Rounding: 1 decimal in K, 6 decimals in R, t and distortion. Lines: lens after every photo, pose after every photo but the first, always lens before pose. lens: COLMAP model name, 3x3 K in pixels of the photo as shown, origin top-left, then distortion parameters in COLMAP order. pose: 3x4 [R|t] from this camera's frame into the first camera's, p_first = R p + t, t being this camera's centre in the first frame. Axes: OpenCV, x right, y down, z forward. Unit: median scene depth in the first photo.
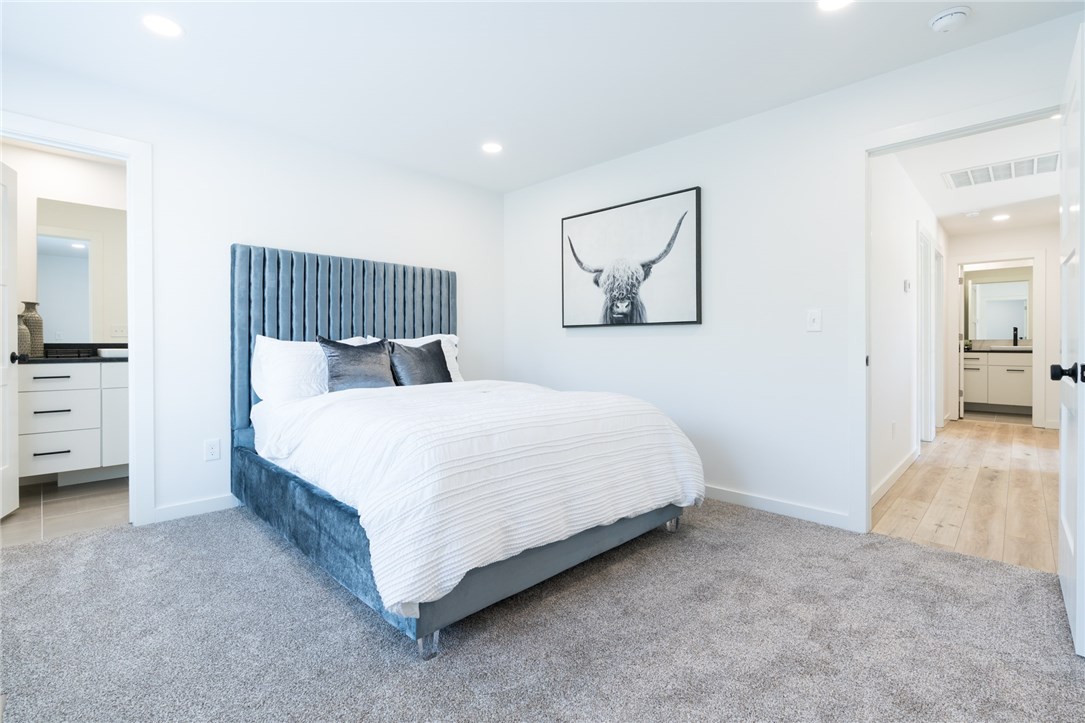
lens RADIAL K [[496.7, 0, 545.6], [0, 496.7, 343.6], [0, 0, 1]] dist [0.000273, -0.000223]
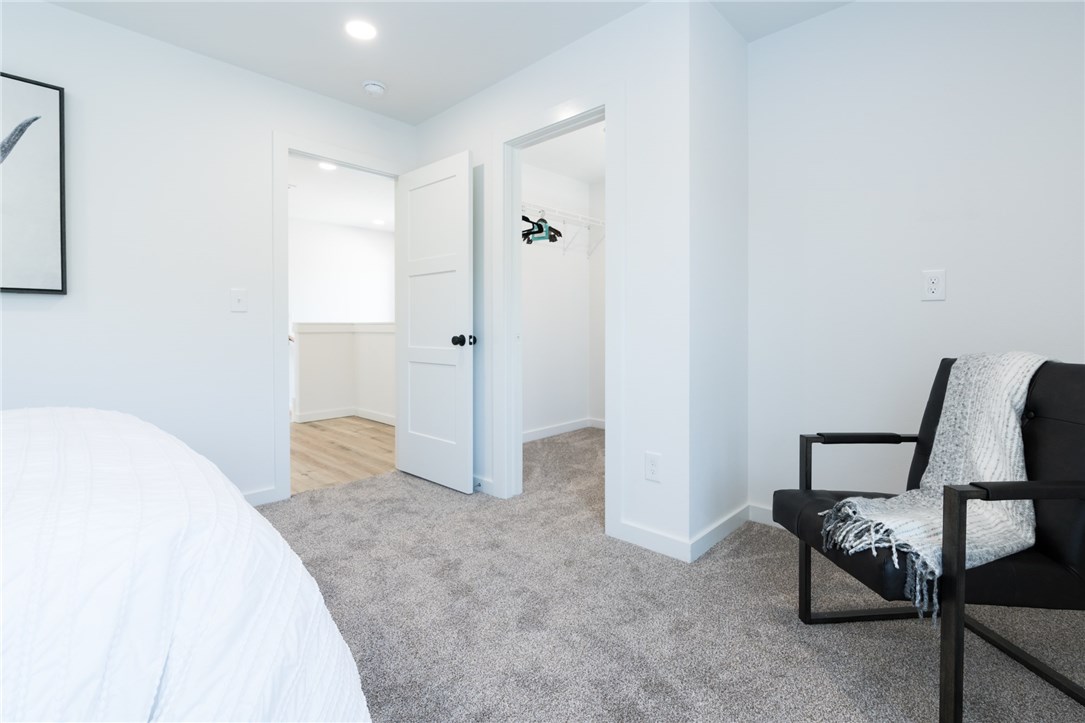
lens RADIAL K [[496.7, 0, 544.0], [0, 496.7, 334.3], [0, 0, 1]] dist [0.000273, -0.000223]
pose [[-0.014480, -0.009807, 0.999847, -0.559221], [0.000062, 0.999952, 0.009809, 0.011680], [-0.999895, 0.000204, -0.014478, 0.546809]]
